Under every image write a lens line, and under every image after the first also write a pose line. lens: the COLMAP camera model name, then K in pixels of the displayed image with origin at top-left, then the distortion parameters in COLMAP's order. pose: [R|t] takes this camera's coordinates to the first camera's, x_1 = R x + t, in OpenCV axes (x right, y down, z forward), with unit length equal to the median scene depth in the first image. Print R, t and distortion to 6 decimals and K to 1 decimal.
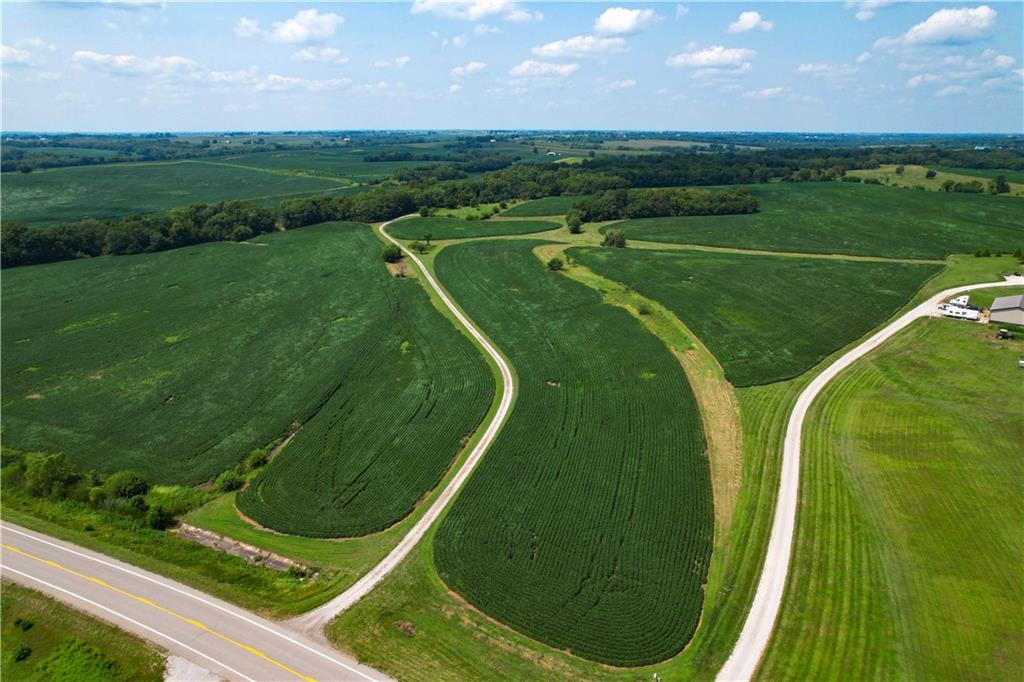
lens RADIAL K [[652.9, 0, 509.7], [0, 652.9, 341.0], [0, 0, 1]] dist [-0.075450, 0.066093]
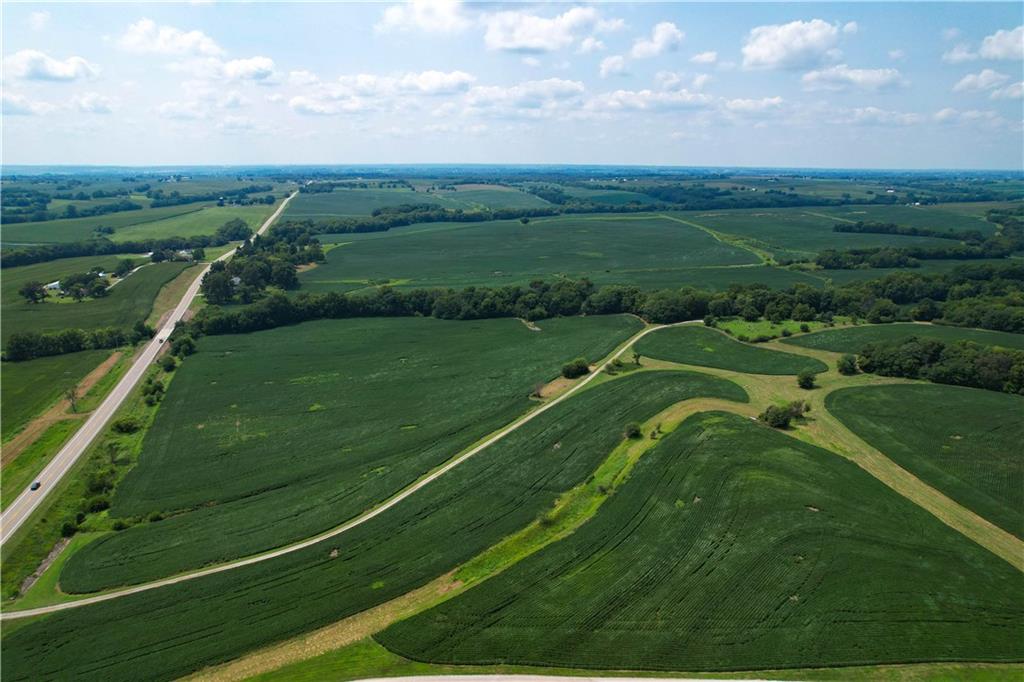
lens RADIAL K [[652.9, 0, 511.4], [0, 652.9, 341.4], [0, 0, 1]] dist [-0.075450, 0.066093]
pose [[0.676767, 0.199659, -0.708606, 0.852371], [-0.234168, 0.970914, 0.049921, -0.359537], [0.697963, 0.132148, 0.703836, 0.314980]]
